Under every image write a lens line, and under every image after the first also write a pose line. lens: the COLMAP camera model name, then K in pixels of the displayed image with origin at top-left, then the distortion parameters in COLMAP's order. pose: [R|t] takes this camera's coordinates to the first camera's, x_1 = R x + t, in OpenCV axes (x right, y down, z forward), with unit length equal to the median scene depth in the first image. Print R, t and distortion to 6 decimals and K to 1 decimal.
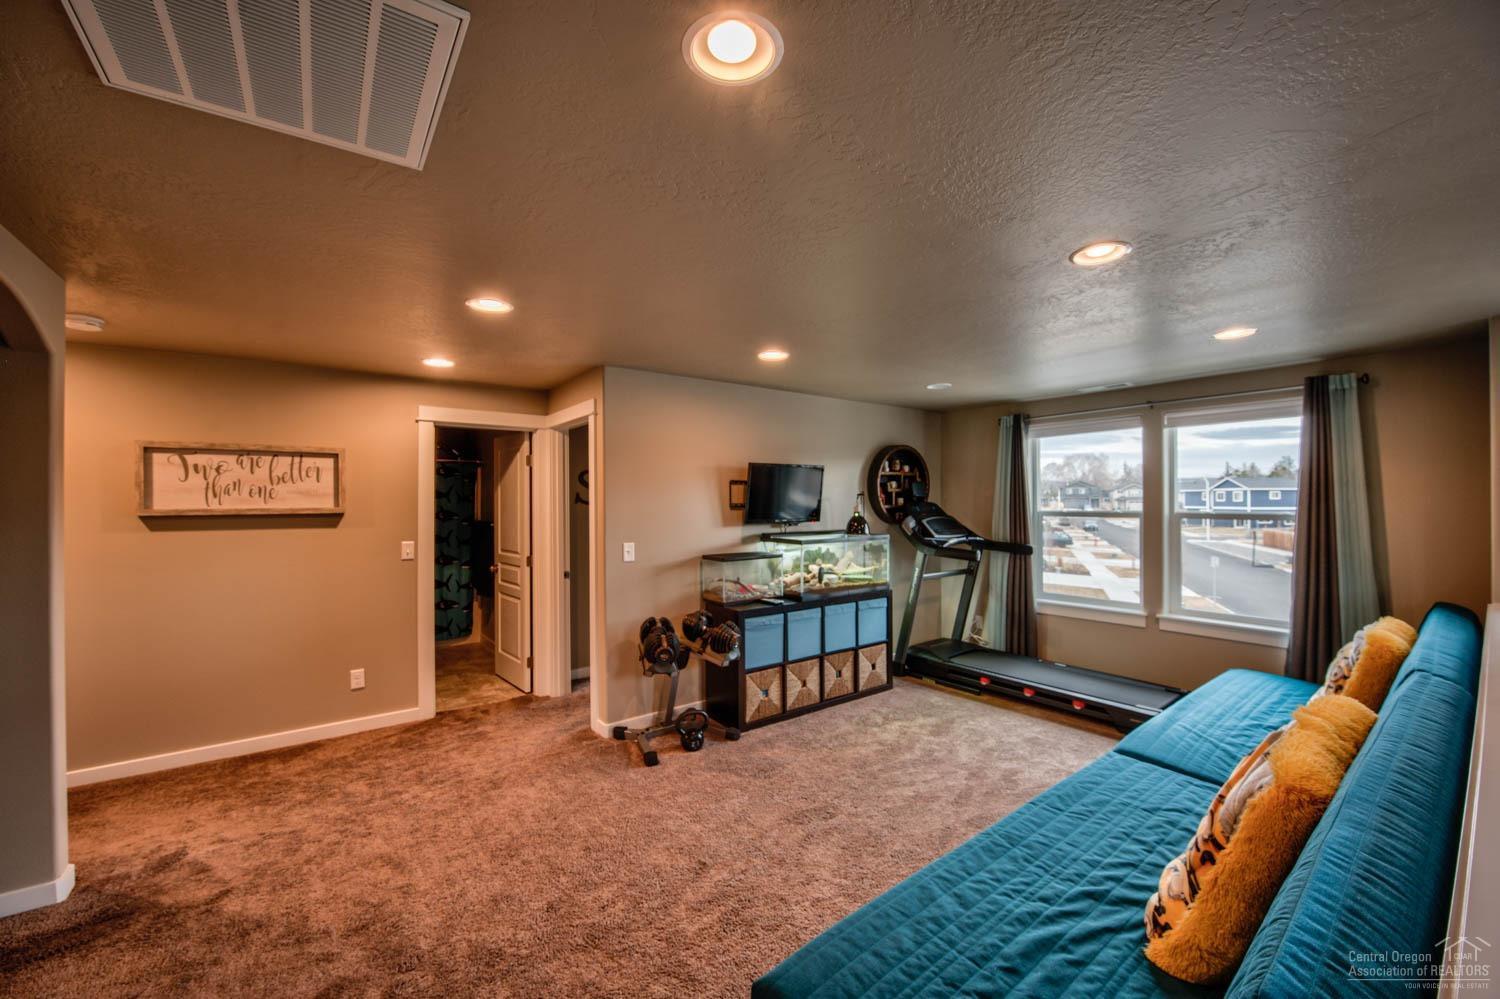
lens RADIAL K [[573.0, 0, 750.0], [0, 573.0, 499.5], [0, 0, 1]] dist [0.000827, 0.000064]
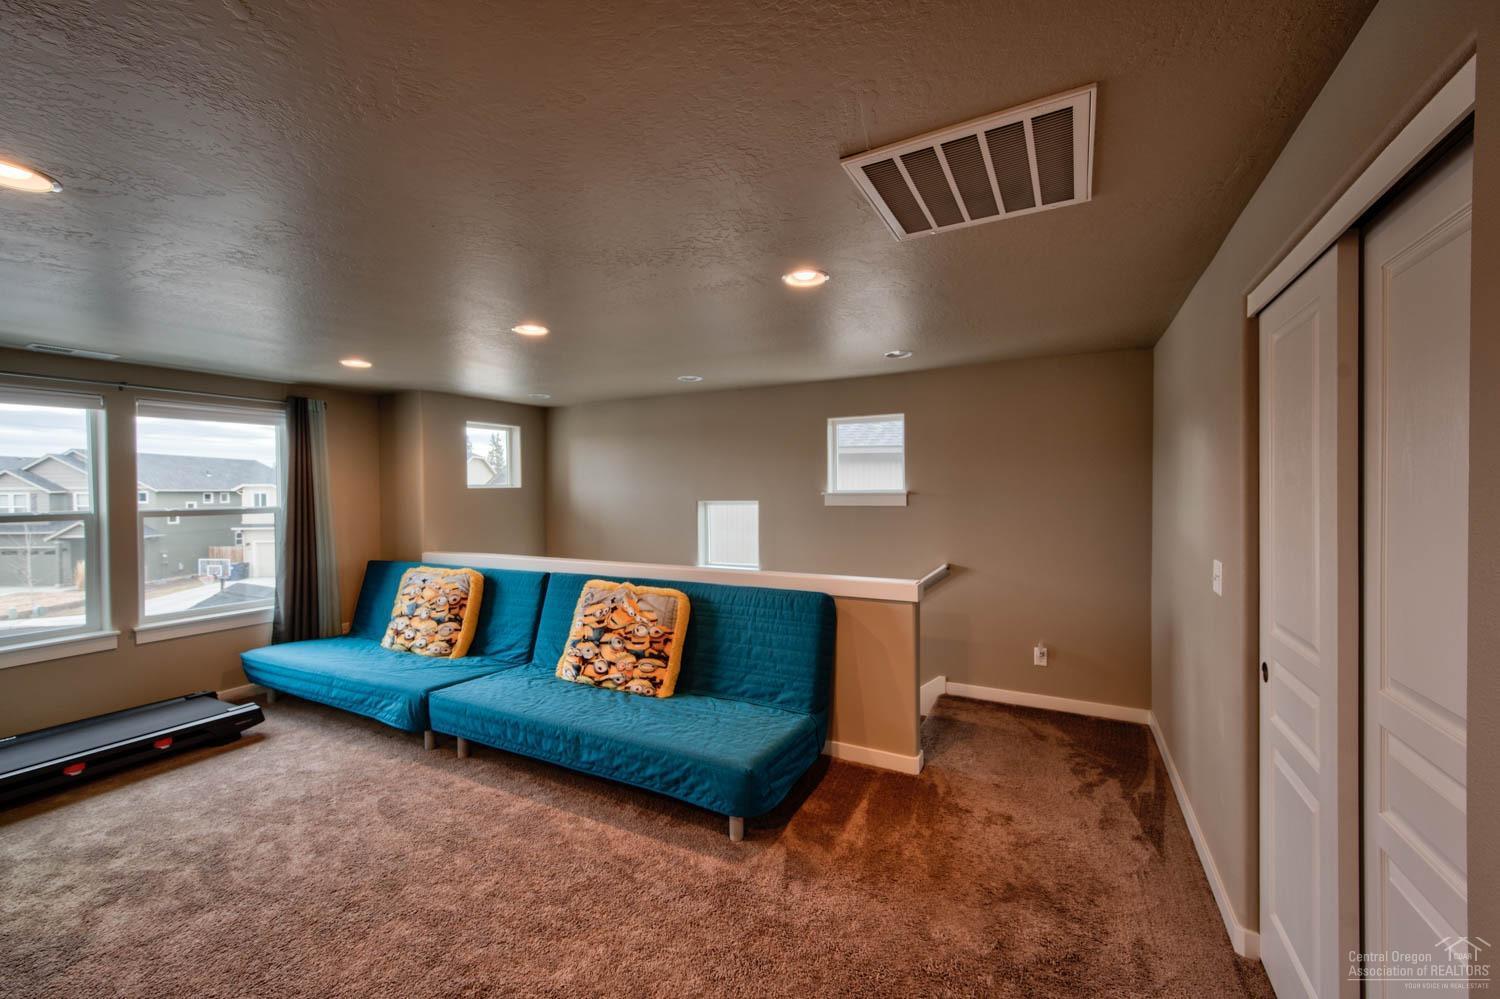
lens RADIAL K [[606.3, 0, 744.2], [0, 606.3, 497.8], [0, 0, 1]] dist [-0.044753, 0.000068]
pose [[-0.424778, -0.000279, 0.905298, -0.550059], [0.013221, 0.999891, 0.006512, 0.010199], [-0.905201, 0.014735, -0.424728, 0.612454]]
